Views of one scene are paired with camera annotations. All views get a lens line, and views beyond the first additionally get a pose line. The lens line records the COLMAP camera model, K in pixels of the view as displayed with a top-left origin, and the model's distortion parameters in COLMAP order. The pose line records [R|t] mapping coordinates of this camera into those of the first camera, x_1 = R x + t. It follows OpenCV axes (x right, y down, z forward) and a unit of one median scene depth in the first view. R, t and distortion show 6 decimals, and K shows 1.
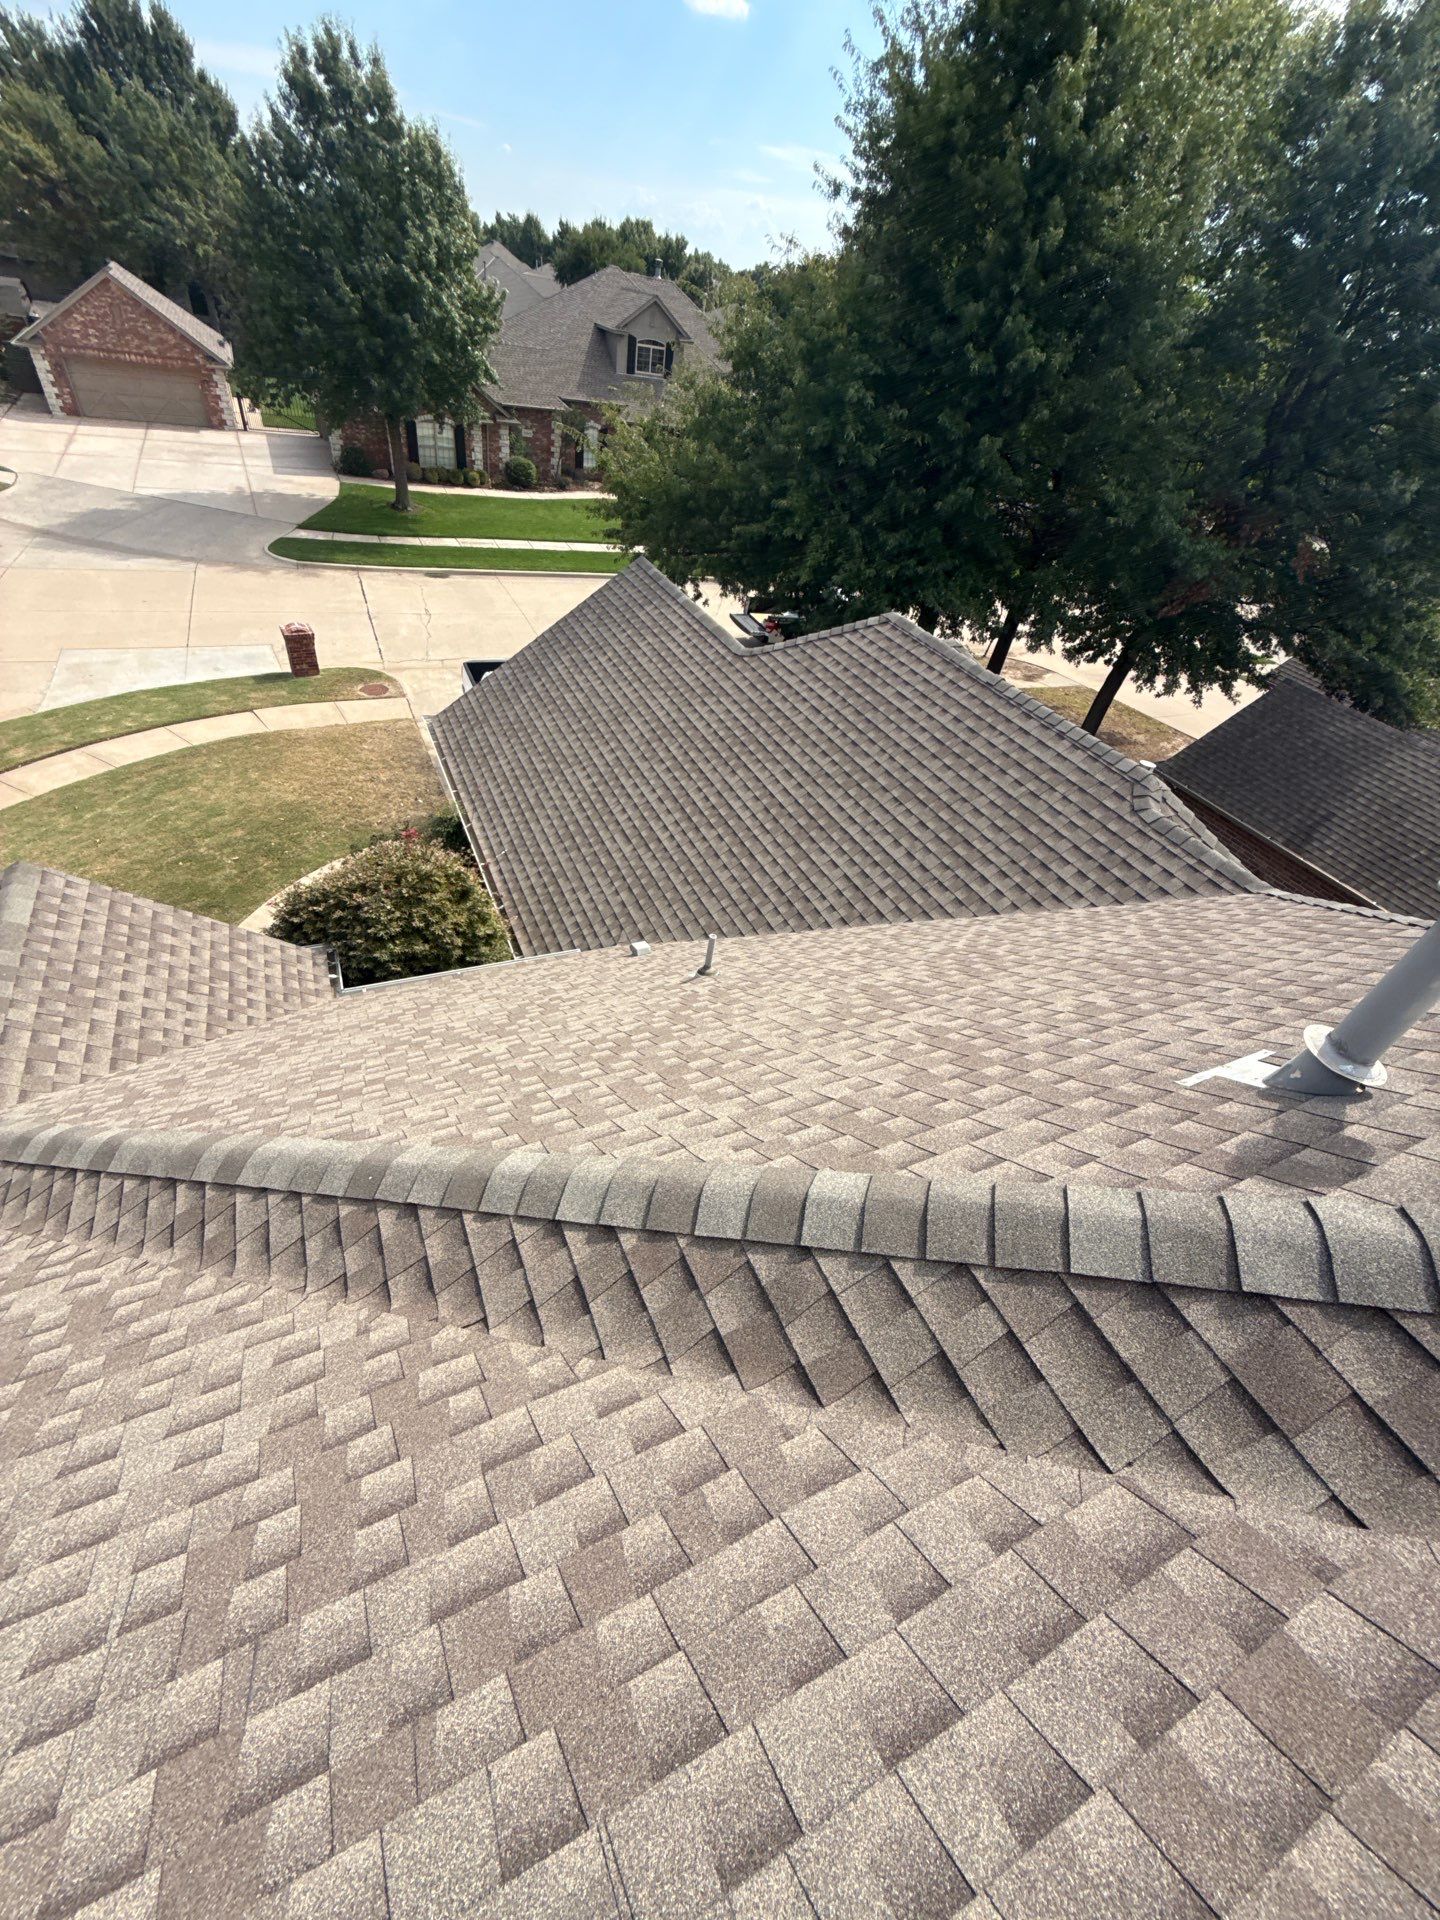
lens RADIAL K [[771.3, 0, 720.0], [0, 771.3, 960.0], [0, 0, 1]] dist [0.005716, -0.000142]
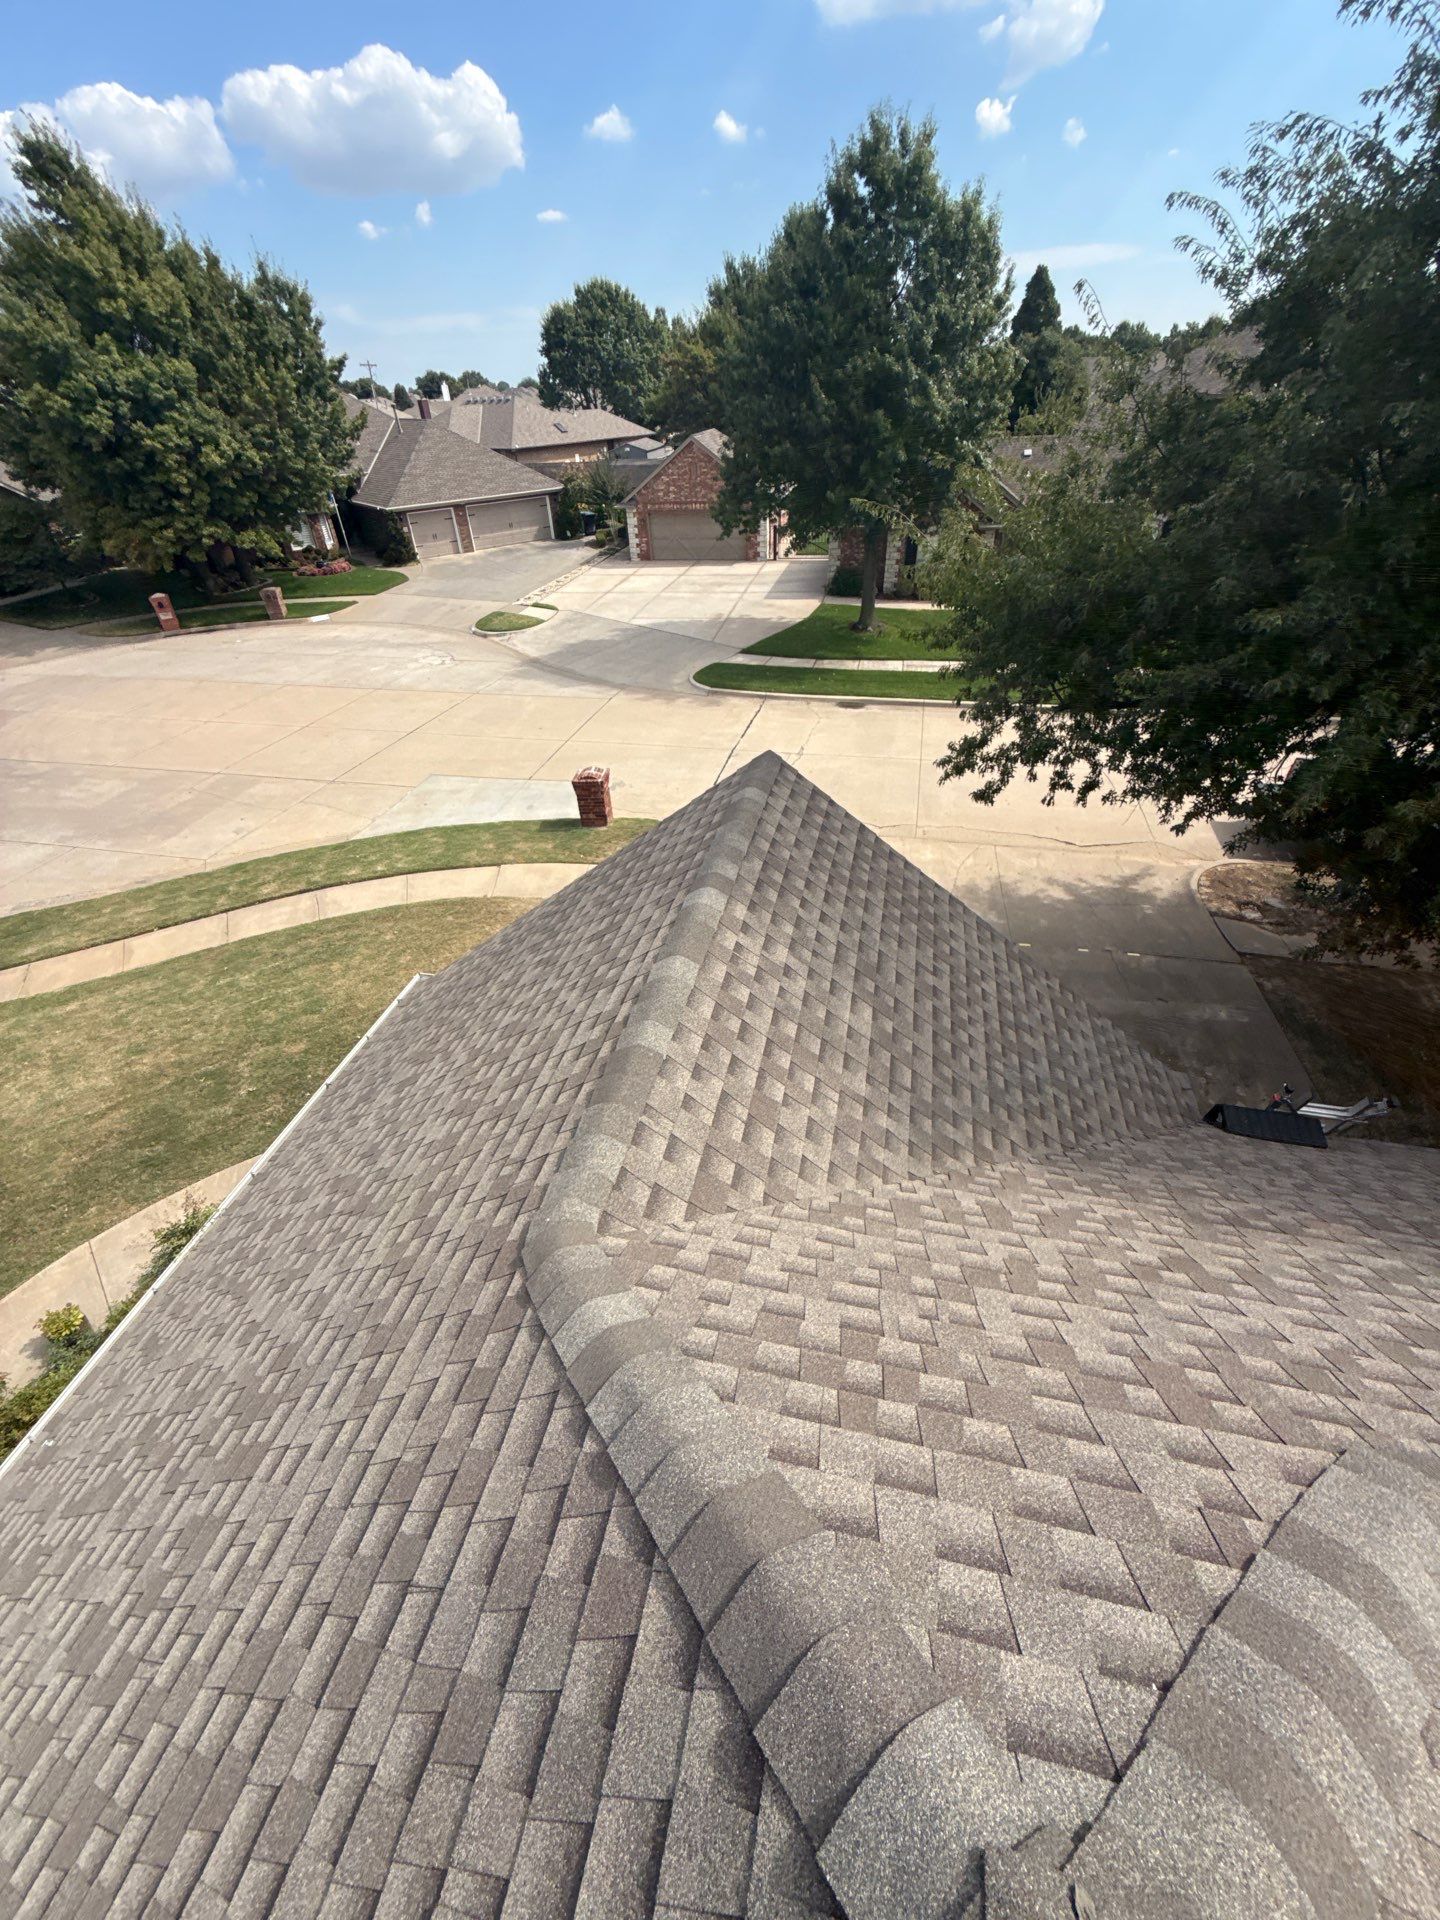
lens RADIAL K [[768.1, 0, 720.0], [0, 768.1, 960.0], [0, 0, 1]] dist [0.005876, -0.000032]
pose [[0.779588, 0.225241, -0.584387, 0.074943], [-0.288318, 0.957408, -0.015608, -0.190723], [0.555981, 0.180657, 0.811325, 0.314942]]
